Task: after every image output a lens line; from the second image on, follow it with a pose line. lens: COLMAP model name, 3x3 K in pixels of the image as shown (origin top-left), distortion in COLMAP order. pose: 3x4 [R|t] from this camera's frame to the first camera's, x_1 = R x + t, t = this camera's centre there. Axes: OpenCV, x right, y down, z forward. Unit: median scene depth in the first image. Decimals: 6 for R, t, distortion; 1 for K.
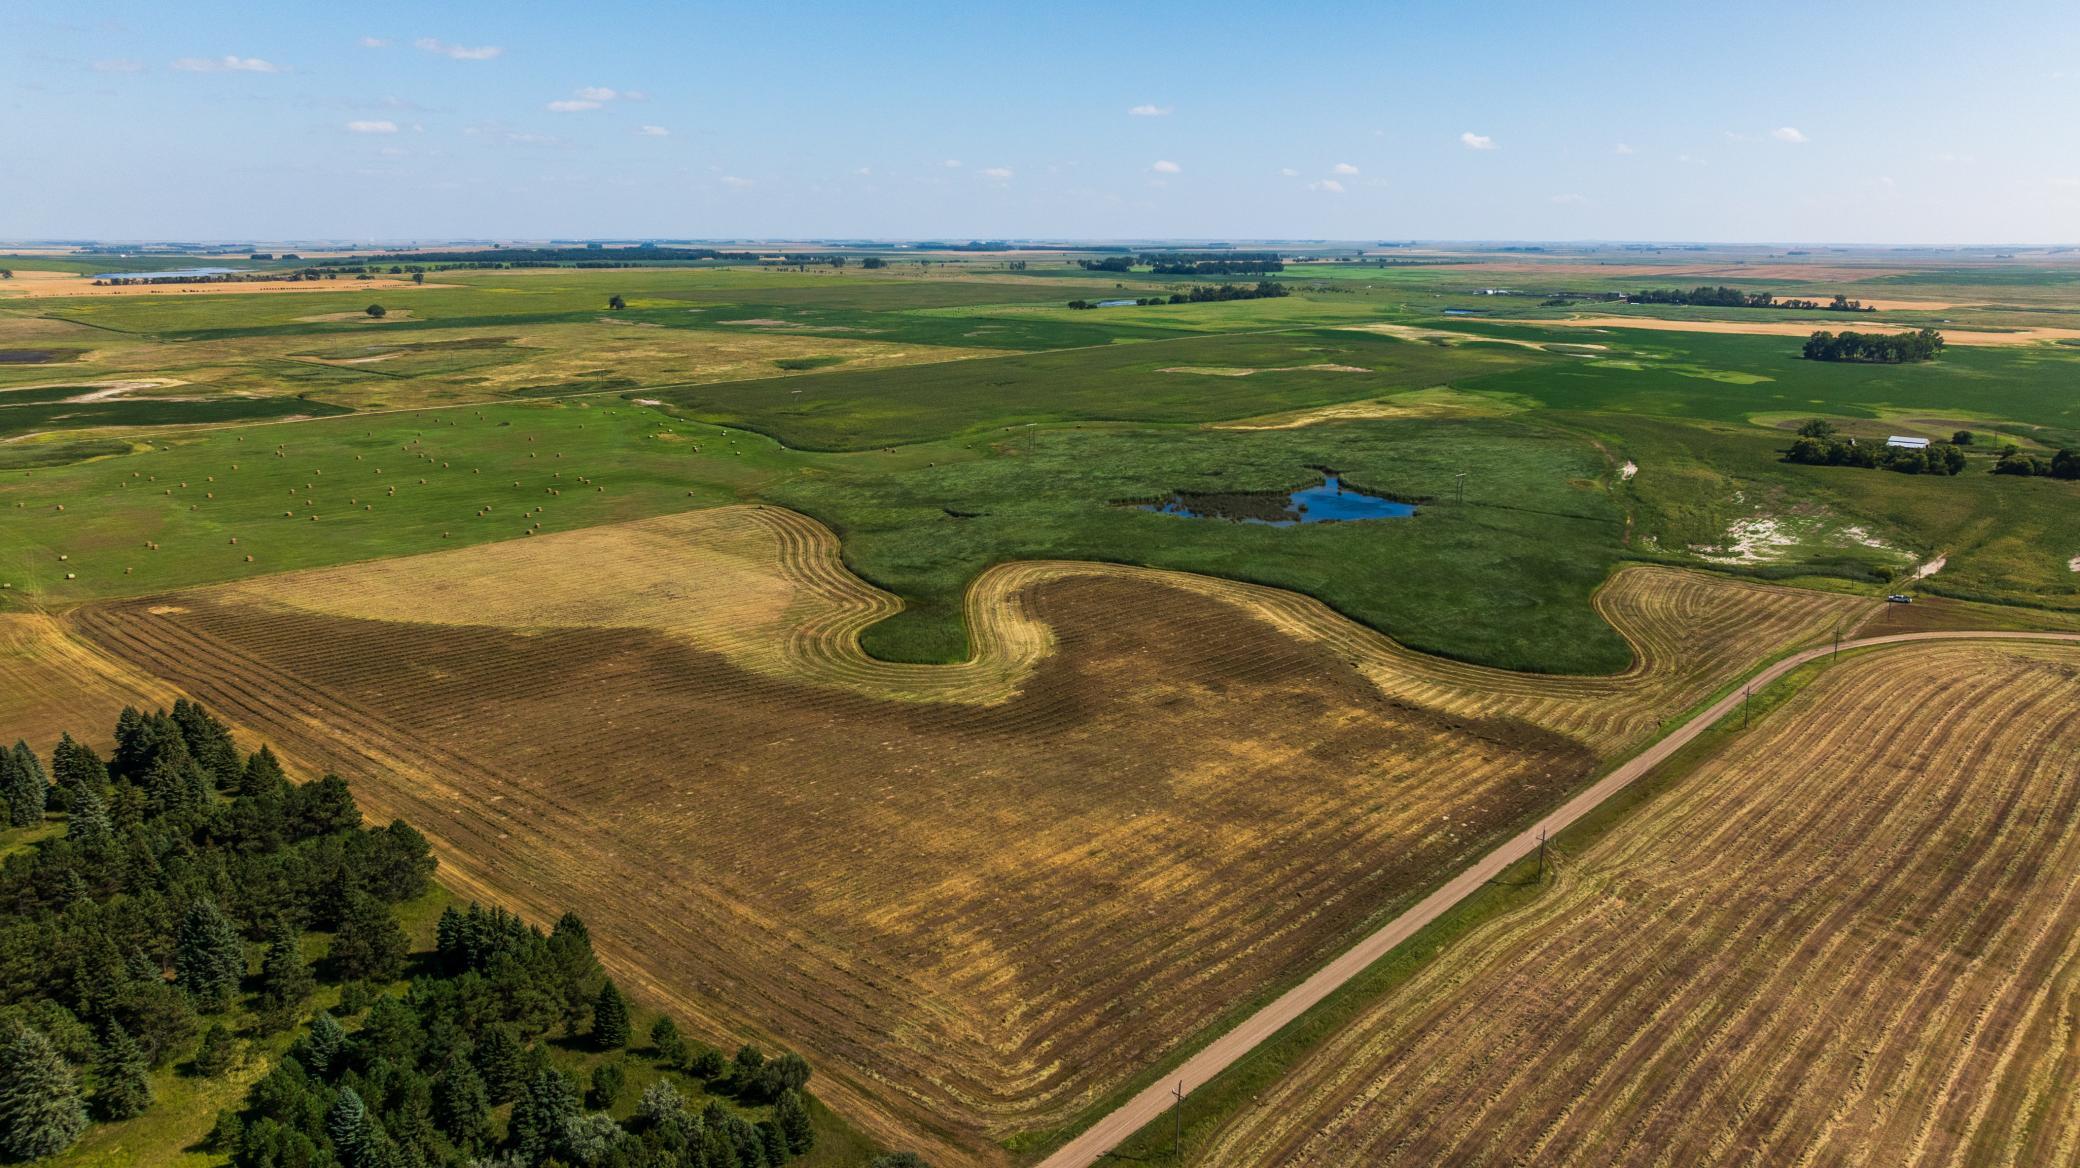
lens RADIAL K [[1463.7, 0, 1038.4], [0, 1463.7, 583.4], [0, 0, 1]] dist [-0.033719, 0.027678]
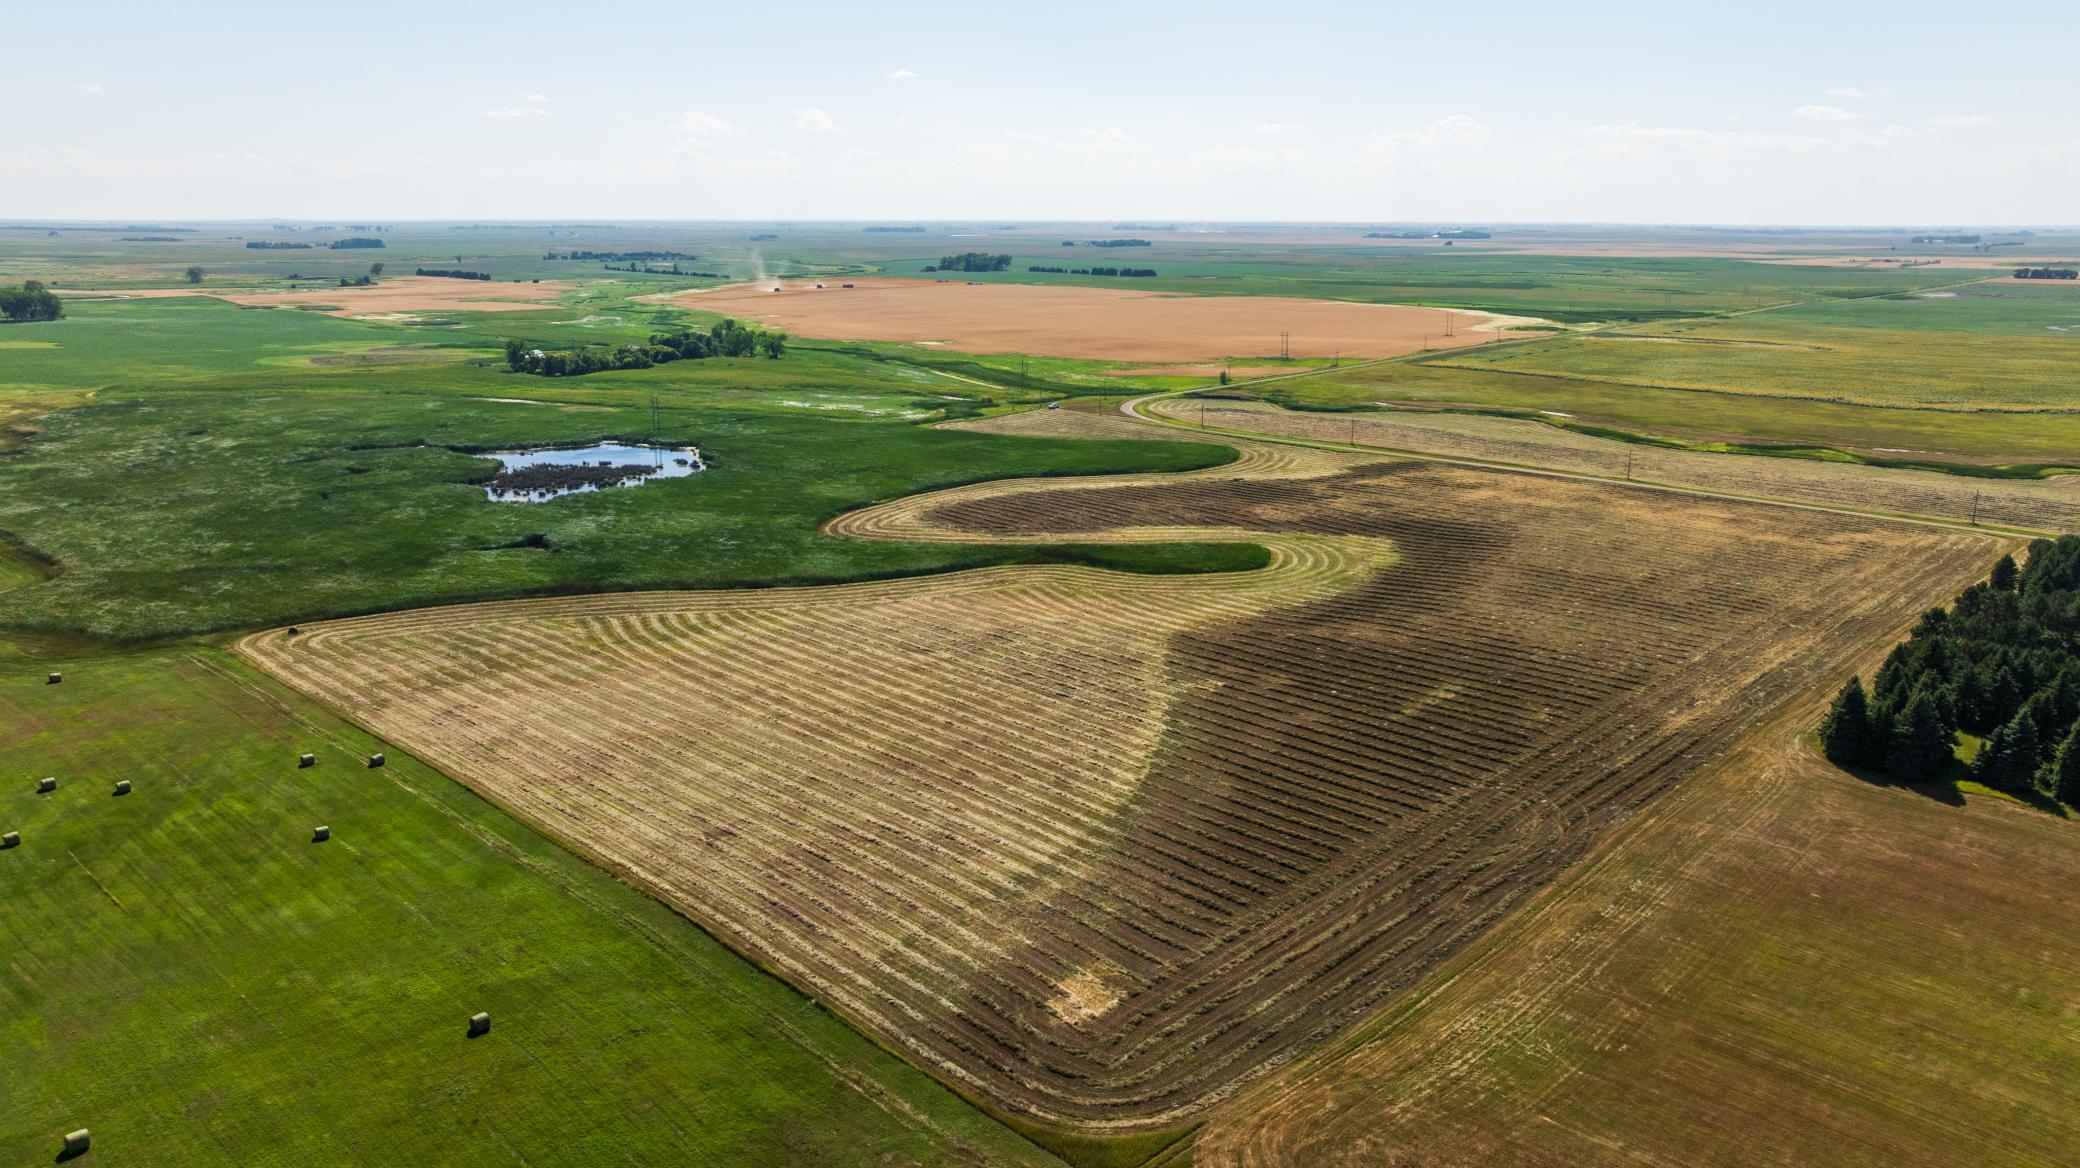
lens RADIAL K [[1463.7, 0, 1045.1], [0, 1463.7, 588.3], [0, 0, 1]] dist [-0.033719, 0.027678]
pose [[0.024896, -0.248385, 0.968341, -1.020174], [0.229037, 0.944294, 0.236328, -0.190060], [-0.973099, 0.215902, 0.080399, 1.031045]]
